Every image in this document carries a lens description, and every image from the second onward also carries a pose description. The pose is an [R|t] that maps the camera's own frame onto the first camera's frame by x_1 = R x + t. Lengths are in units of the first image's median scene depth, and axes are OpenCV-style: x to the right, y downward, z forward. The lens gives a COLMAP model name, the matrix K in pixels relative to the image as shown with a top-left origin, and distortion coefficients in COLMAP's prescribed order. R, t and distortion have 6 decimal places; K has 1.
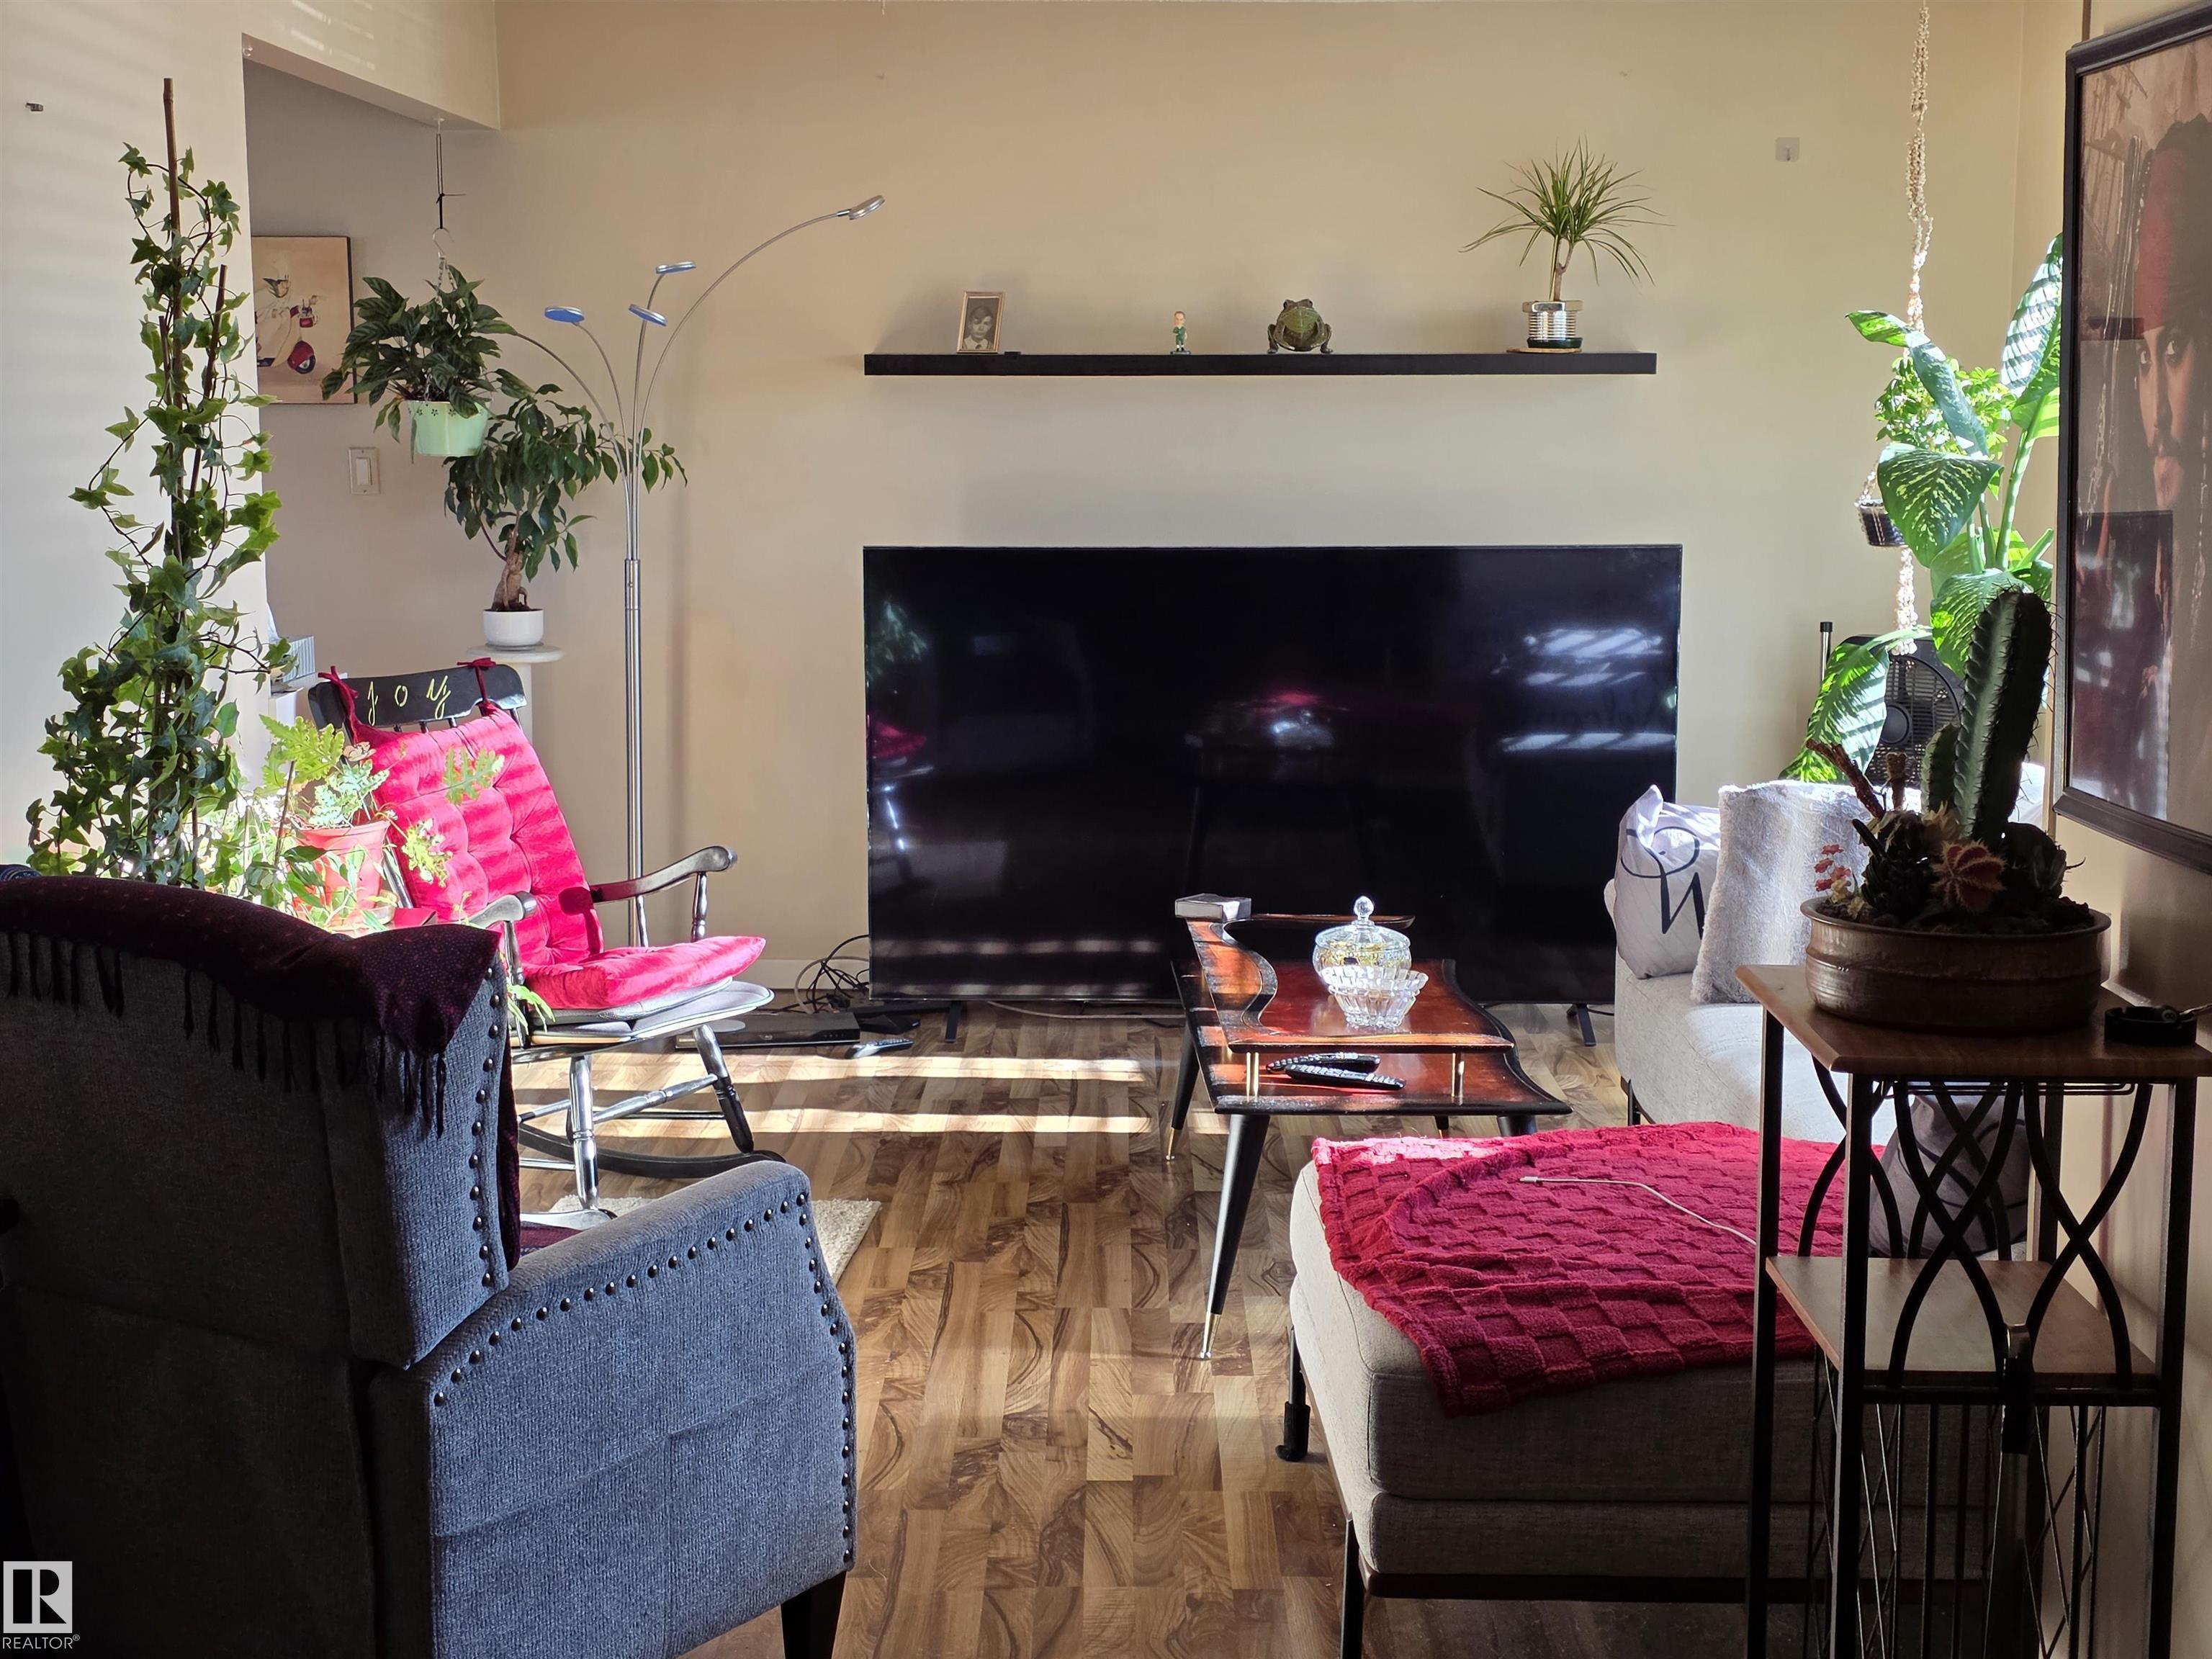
lens RADIAL K [[3125.2, 0, 1101.2], [0, 3125.2, 894.1], [0, 0, 1]] dist [0.131588, -0.081303]
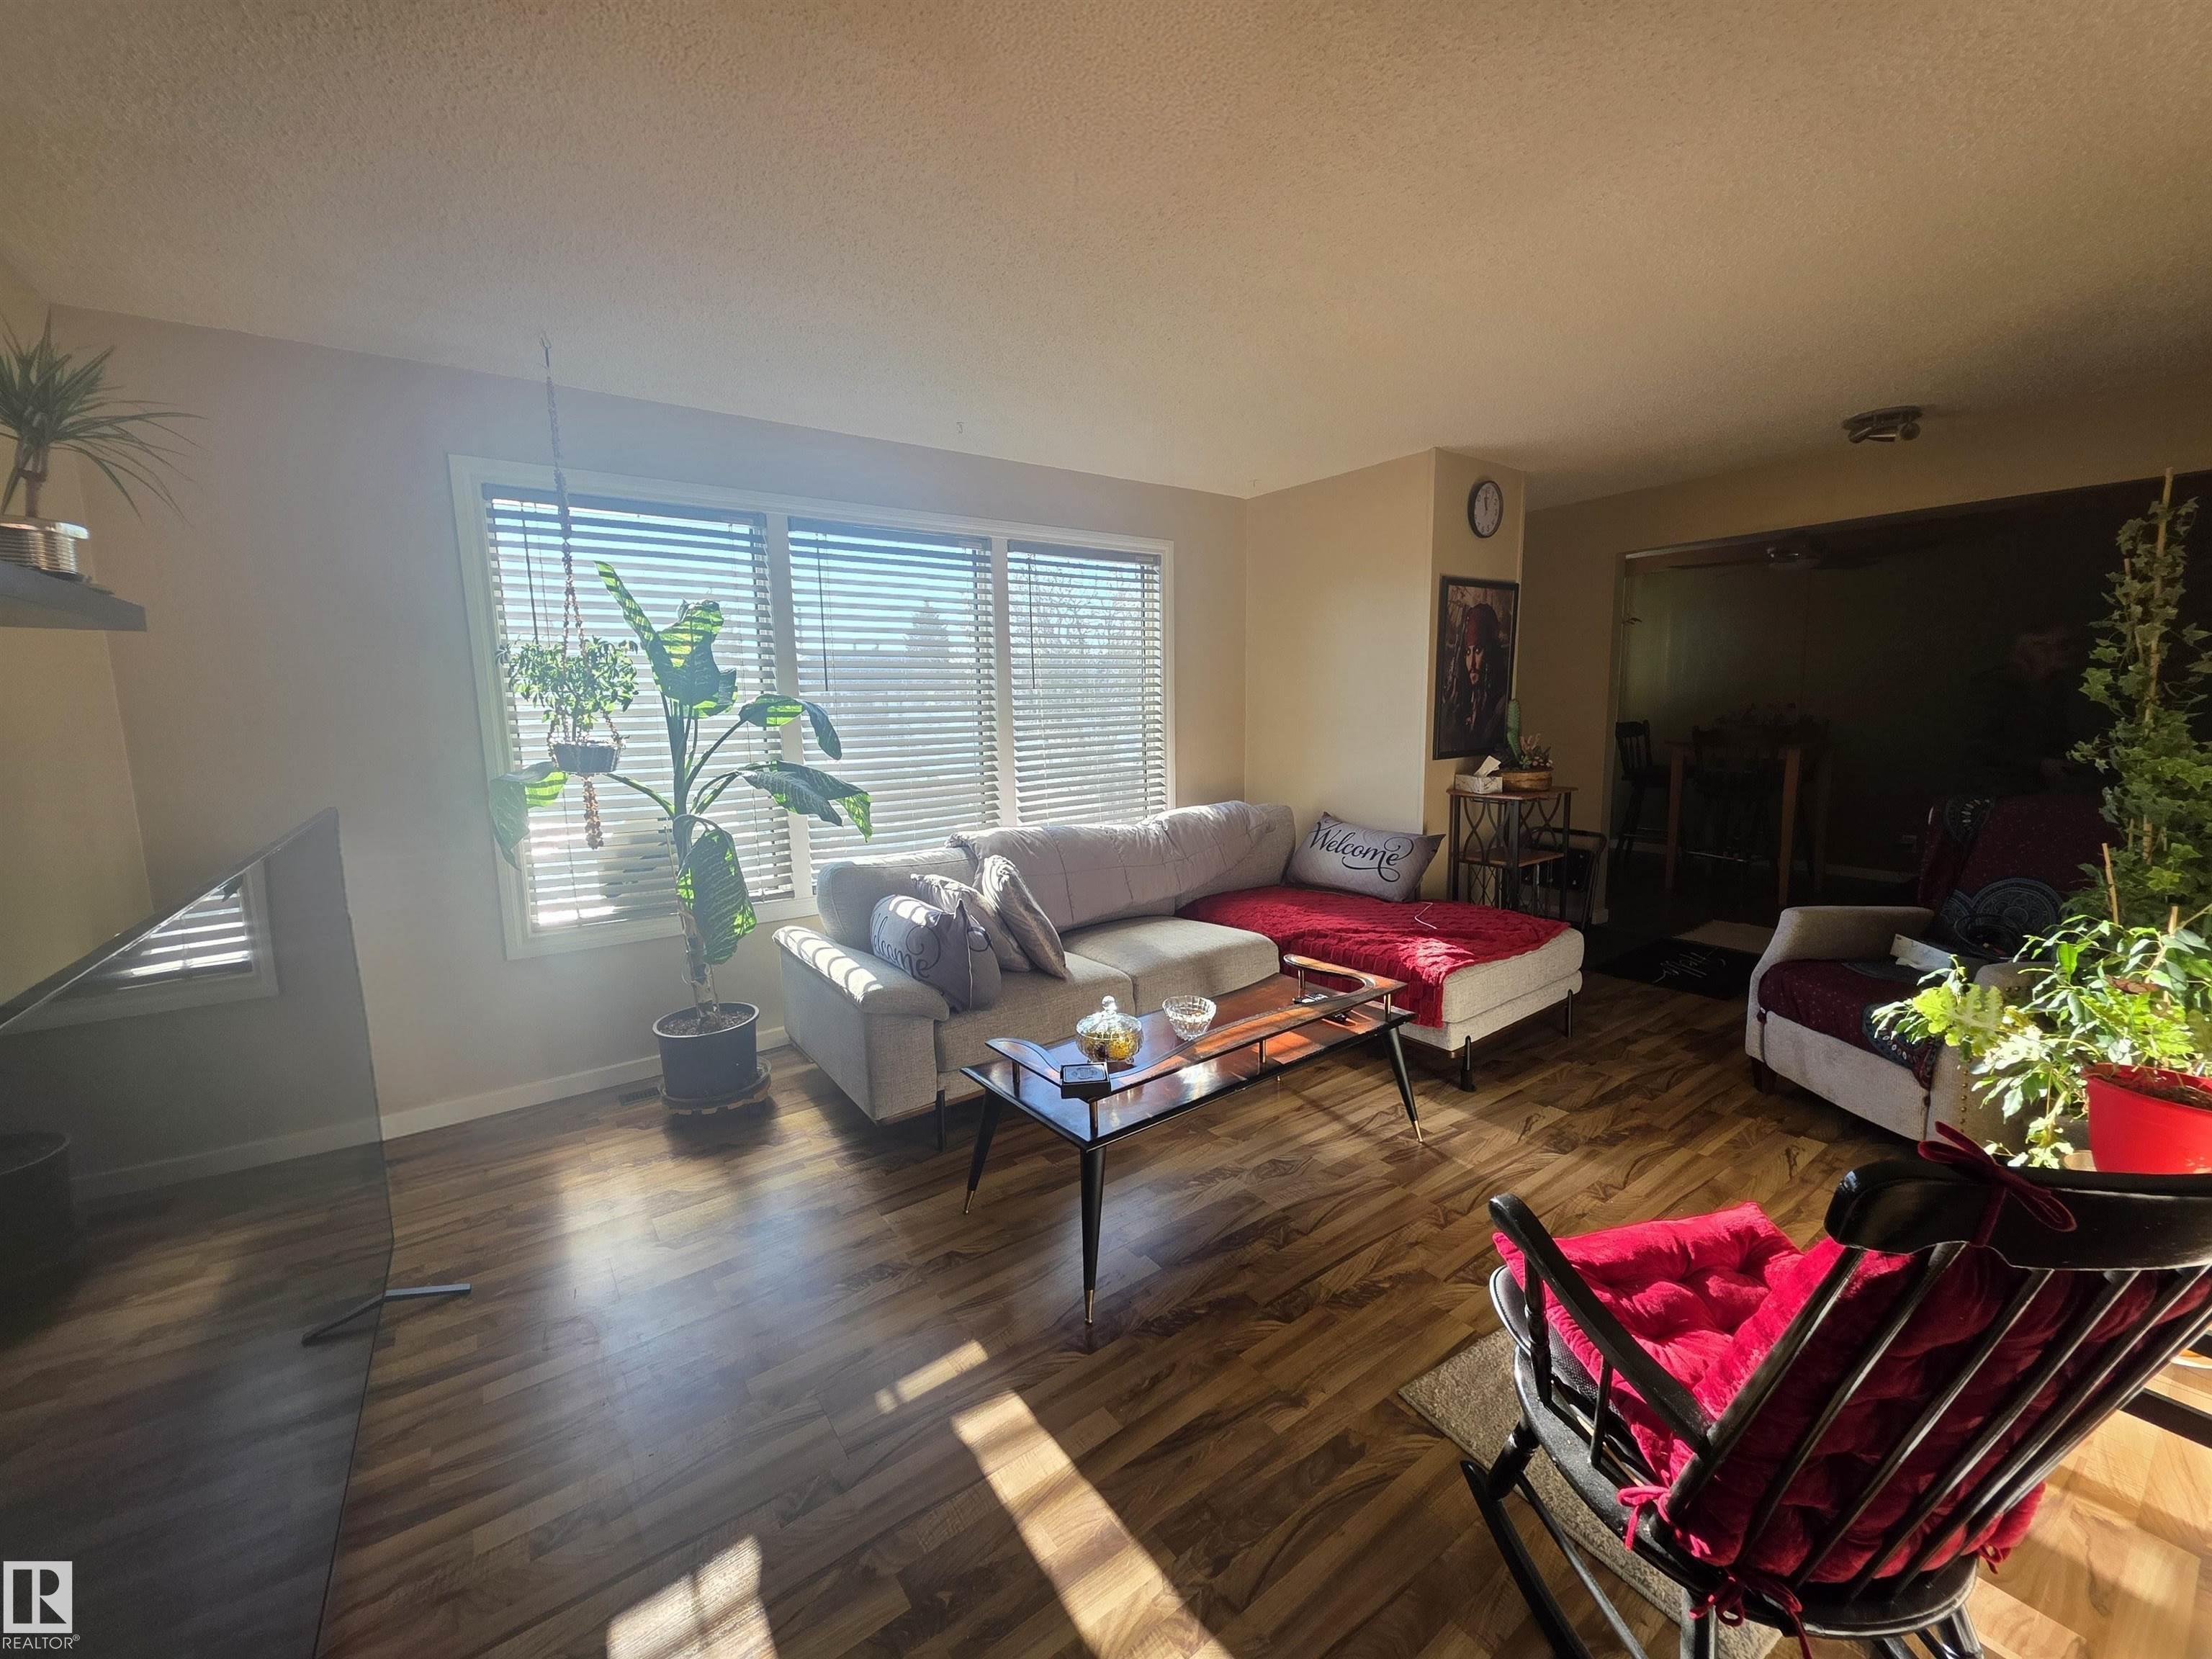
lens RADIAL K [[876.6, 0, 1105.2], [0, 876.6, 820.2], [0, 0, 1]] dist [-0.027432, 0.009919]
pose [[-0.585172, -0.095814, 0.805229, -0.227924], [0.154832, 0.961525, 0.226931, -0.166498], [-0.795991, 0.257469, -0.547822, 1.195927]]
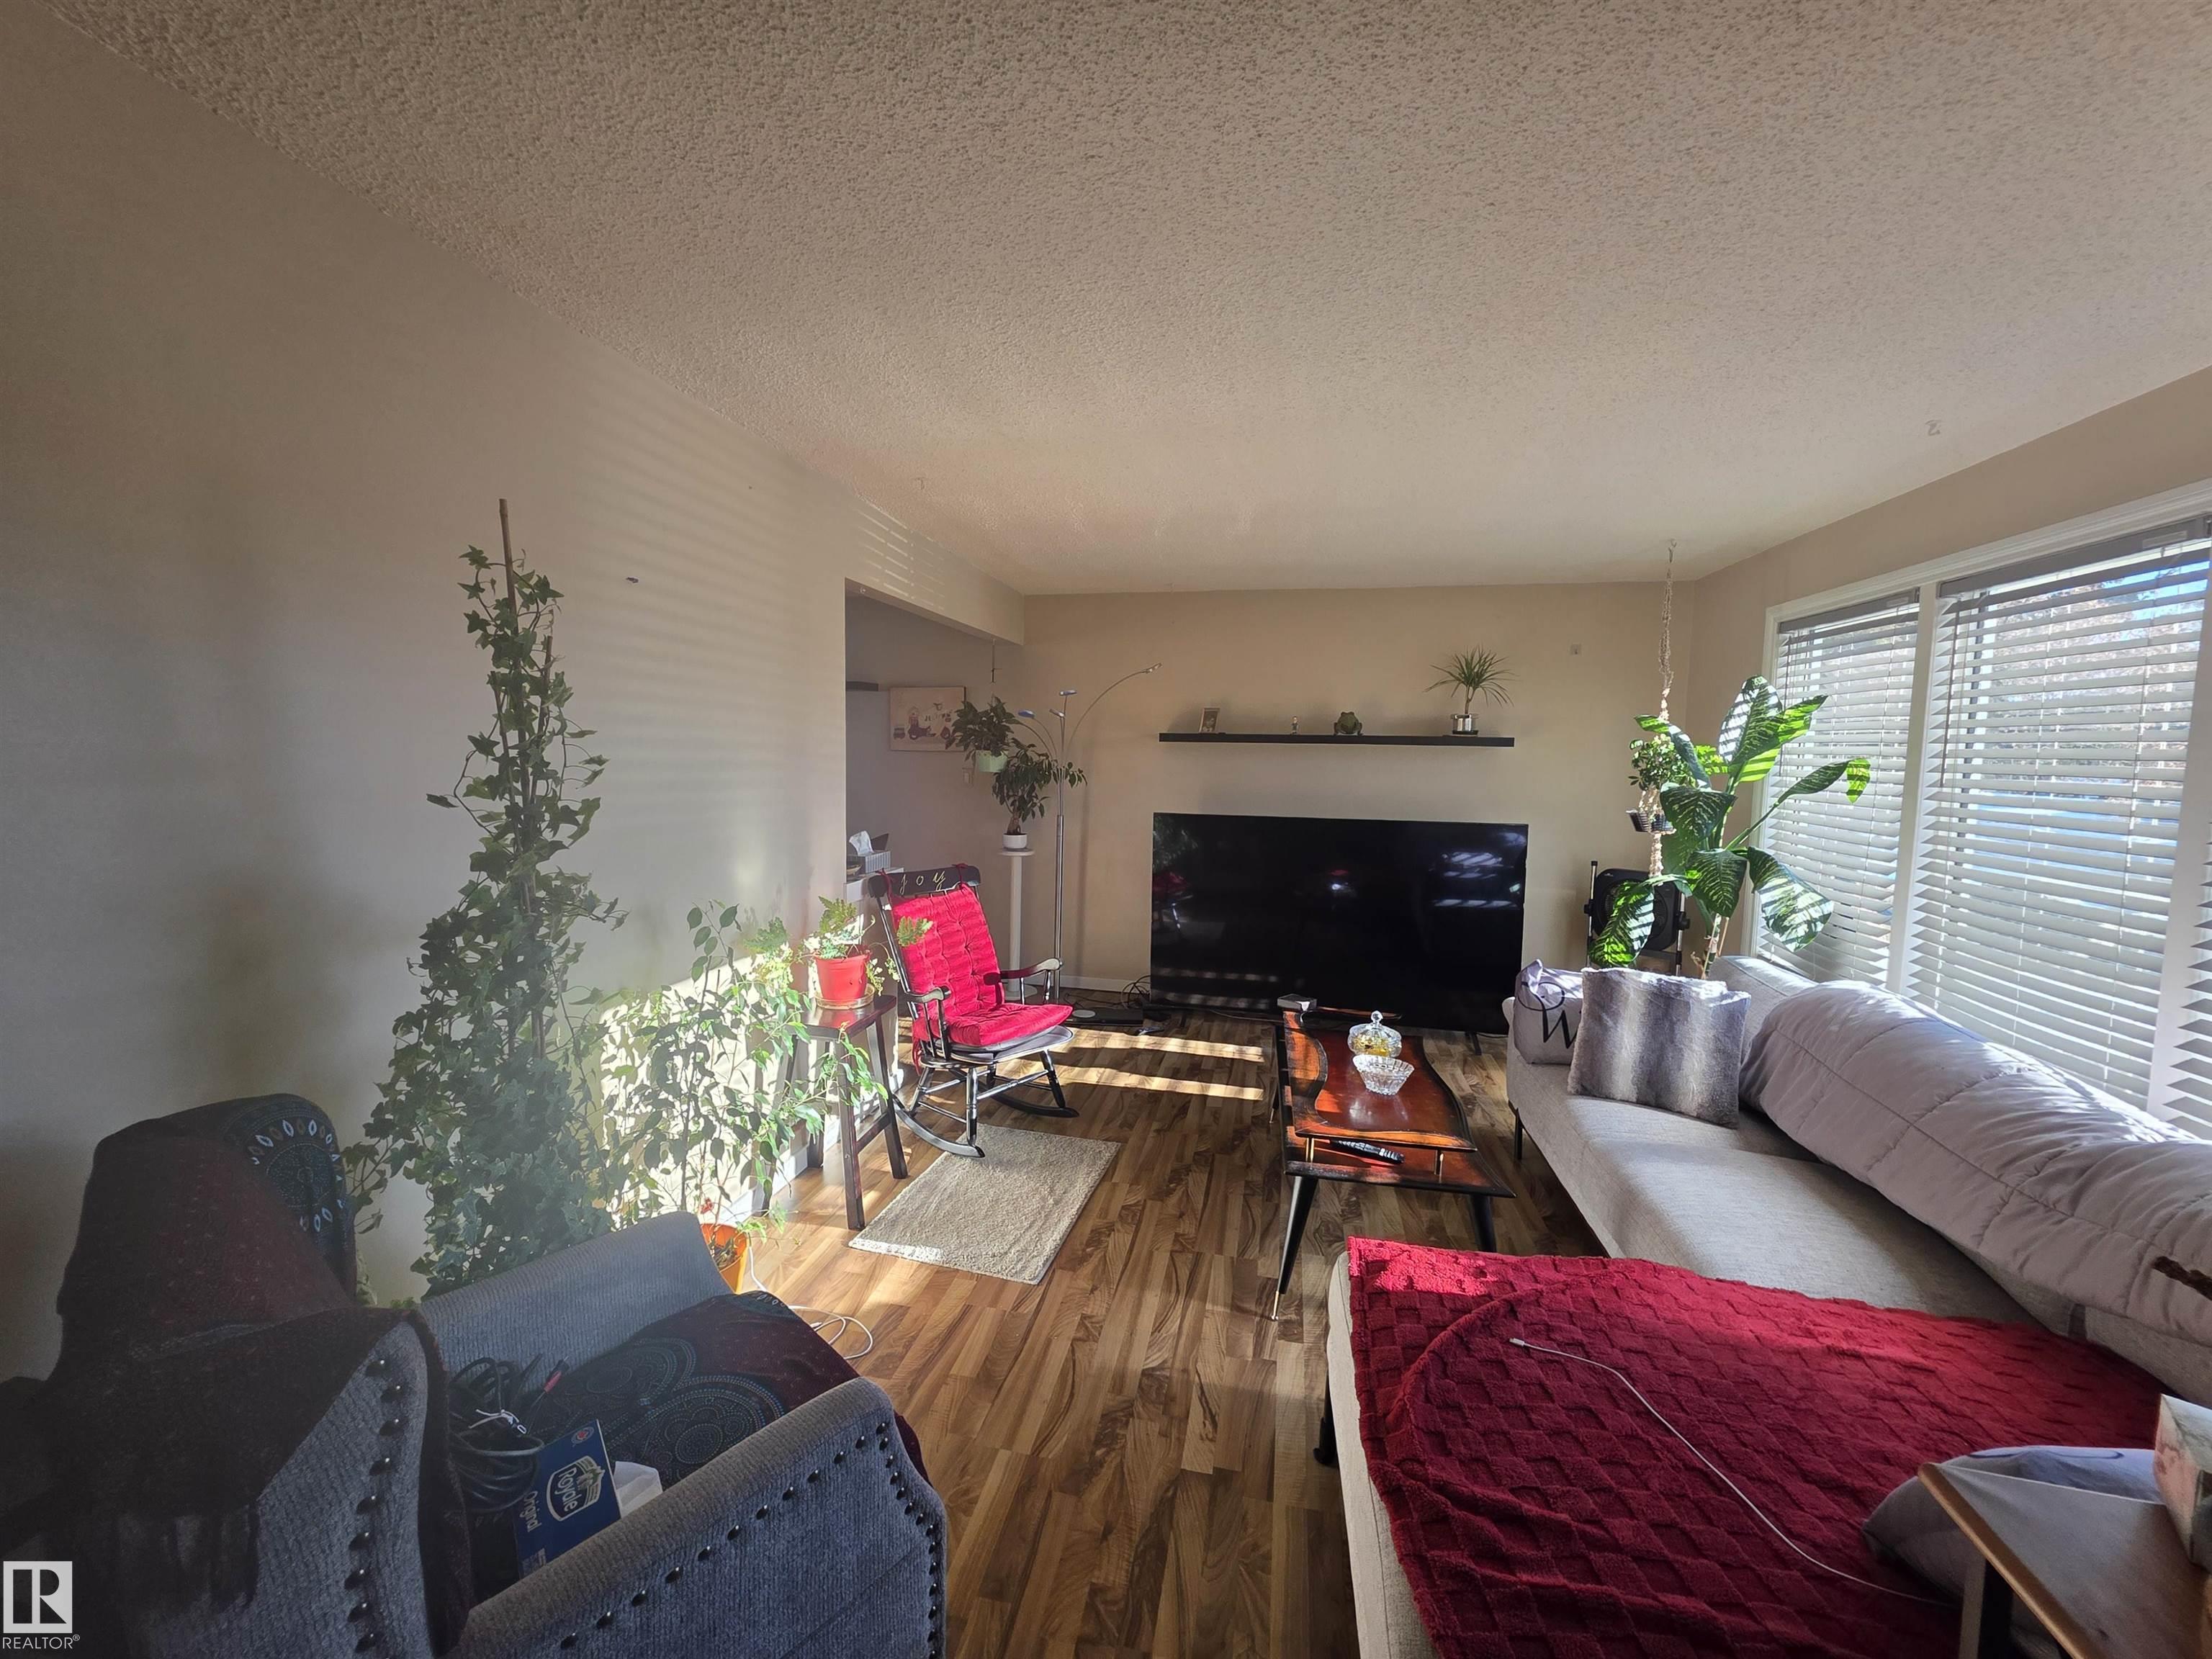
lens RADIAL K [[877.0, 0, 1106.0], [0, 877.0, 829.5], [0, 0, 1]] dist [-0.000410, -0.000213]
pose [[0.979412, 0.033916, -0.199004, 0.024984], [-0.048538, 0.996431, -0.069063, -0.063361], [0.195951, 0.077301, 0.977562, 0.432041]]
